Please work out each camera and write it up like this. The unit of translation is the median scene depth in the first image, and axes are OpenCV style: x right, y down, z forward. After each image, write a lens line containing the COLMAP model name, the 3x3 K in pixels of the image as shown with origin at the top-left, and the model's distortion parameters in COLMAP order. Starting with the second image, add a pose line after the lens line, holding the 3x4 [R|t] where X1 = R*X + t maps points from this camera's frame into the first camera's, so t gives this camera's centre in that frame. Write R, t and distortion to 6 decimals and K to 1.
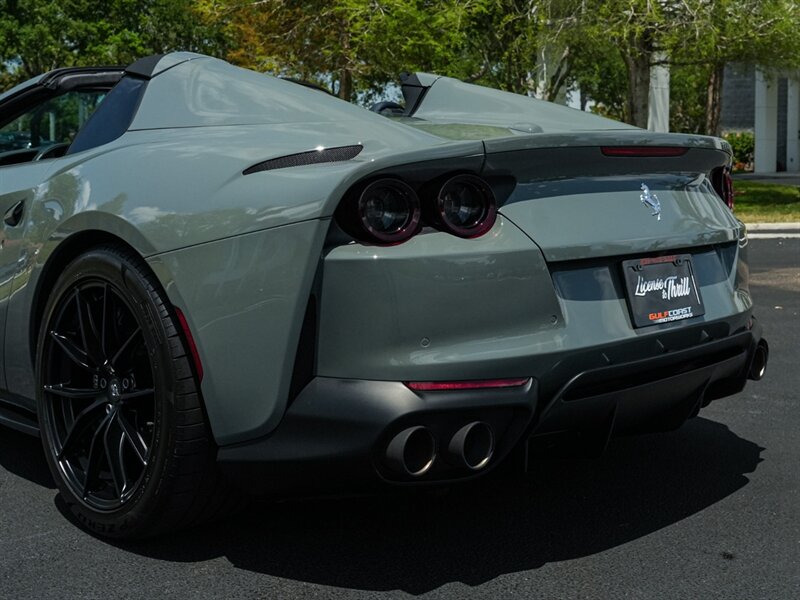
lens RADIAL K [[1104.7, 0, 458.3], [0, 1104.7, 183.7], [0, 0, 1]] dist [-0.025919, -0.009608]
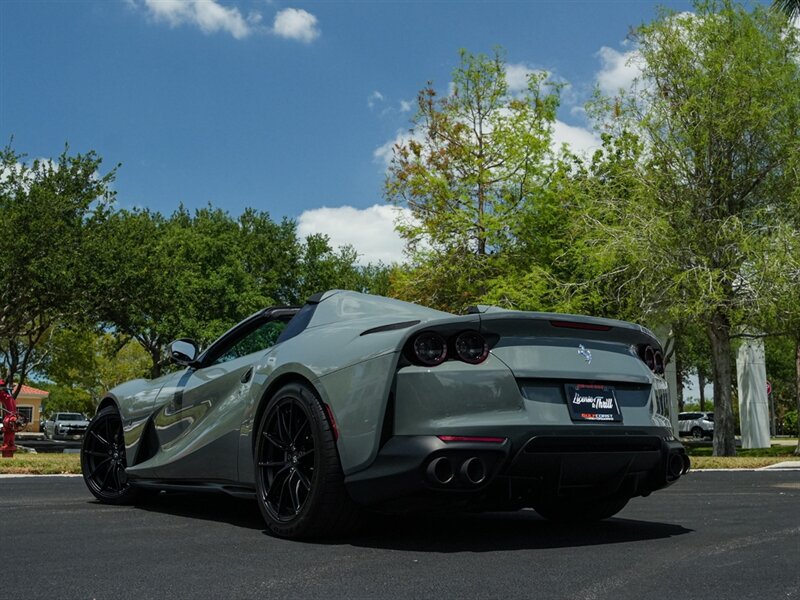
lens RADIAL K [[966.8, 0, 400.0], [0, 966.8, 300.0], [0, 0, 1]] dist [-0.033930, -0.026803]
pose [[0.977607, -0.033587, -0.207740, 0.233147], [-0.003396, 0.984534, -0.175158, 0.228434], [0.210410, 0.171941, 0.962374, -0.646184]]
